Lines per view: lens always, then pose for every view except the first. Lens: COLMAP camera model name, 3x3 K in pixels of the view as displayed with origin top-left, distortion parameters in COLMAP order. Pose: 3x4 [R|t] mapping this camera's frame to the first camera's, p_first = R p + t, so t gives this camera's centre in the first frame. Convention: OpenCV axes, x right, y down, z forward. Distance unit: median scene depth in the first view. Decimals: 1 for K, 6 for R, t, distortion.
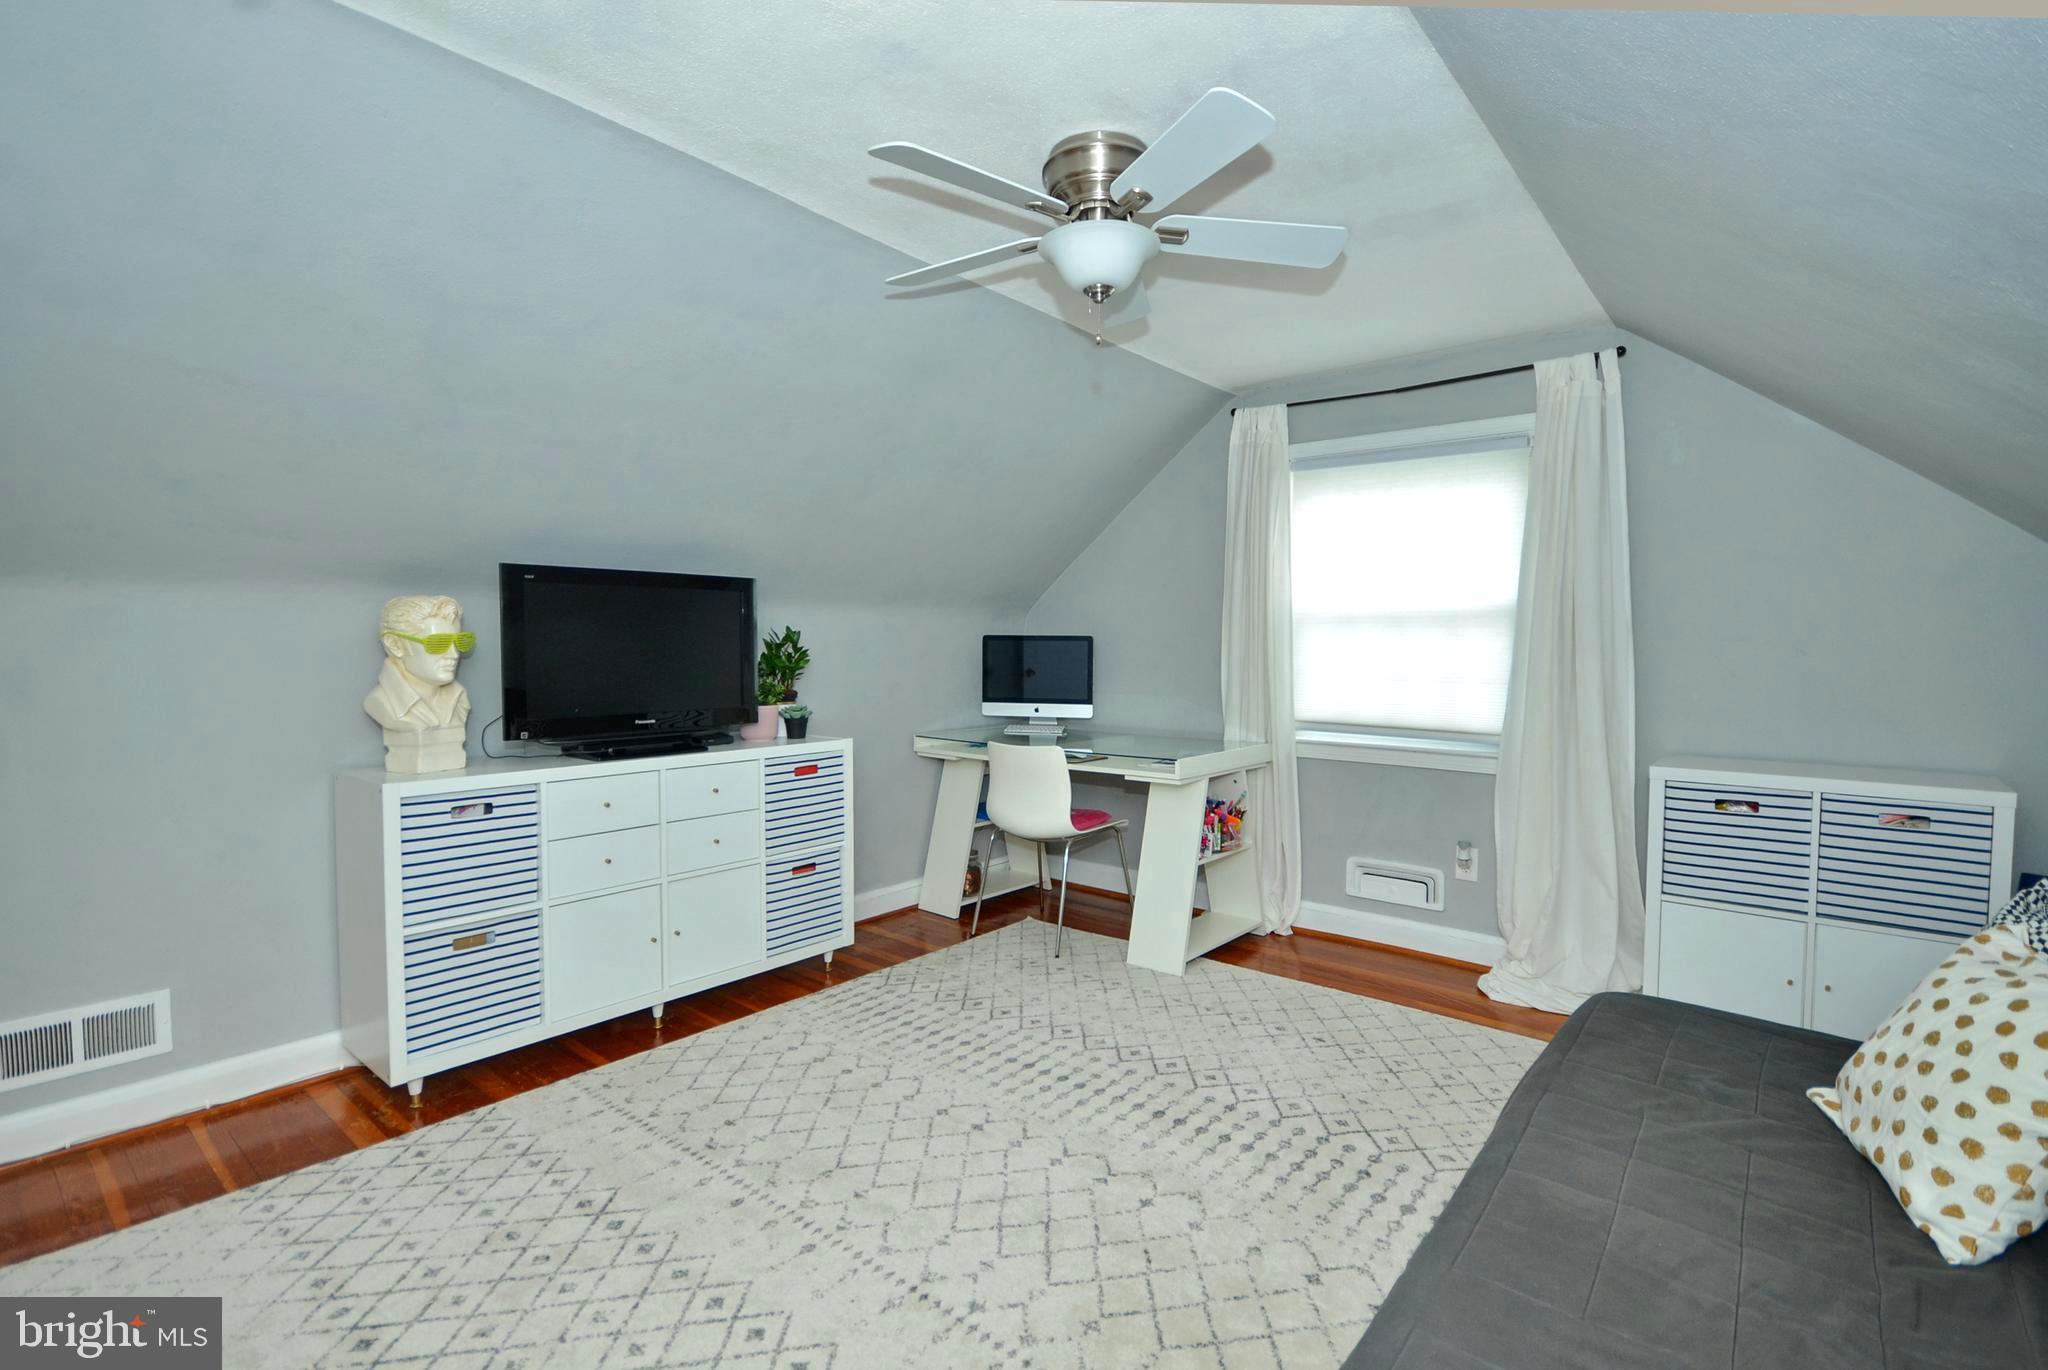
lens RADIAL K [[958.0, 0, 1028.7], [0, 958.0, 689.8], [0, 0, 1]] dist [-0.001197, -0.000230]
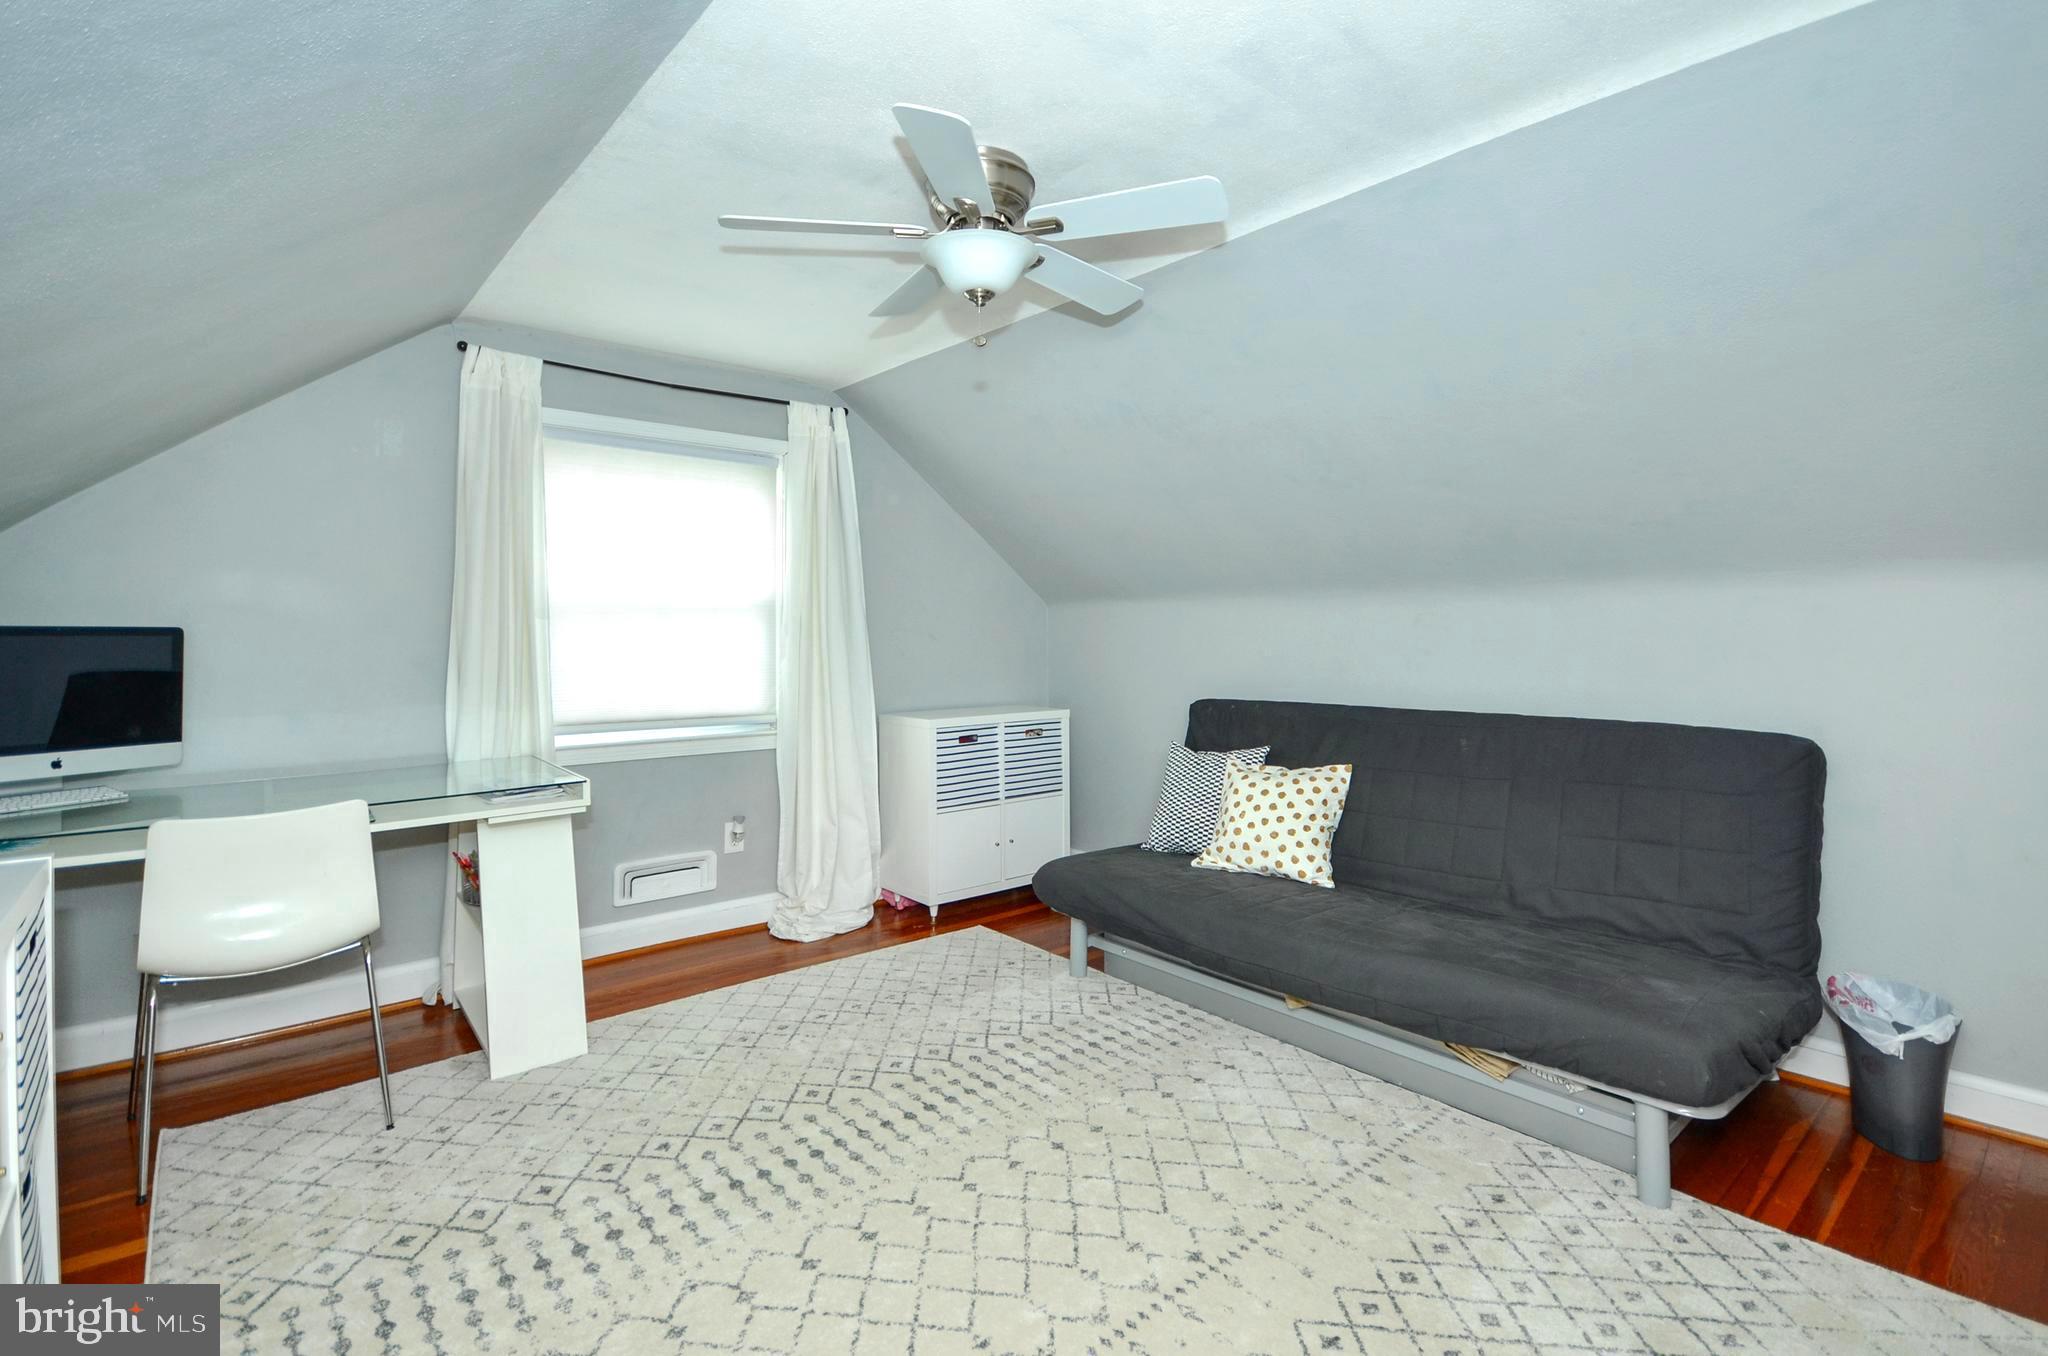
lens RADIAL K [[957.0, 0, 1039.2], [0, 957.0, 622.2], [0, 0, 1]] dist [-0.006154, 0.000341]
pose [[0.158147, 0.005942, 0.987398, -0.611847], [0.053699, 0.998450, -0.014610, -0.029420], [-0.985954, 0.055333, 0.157583, 0.520164]]
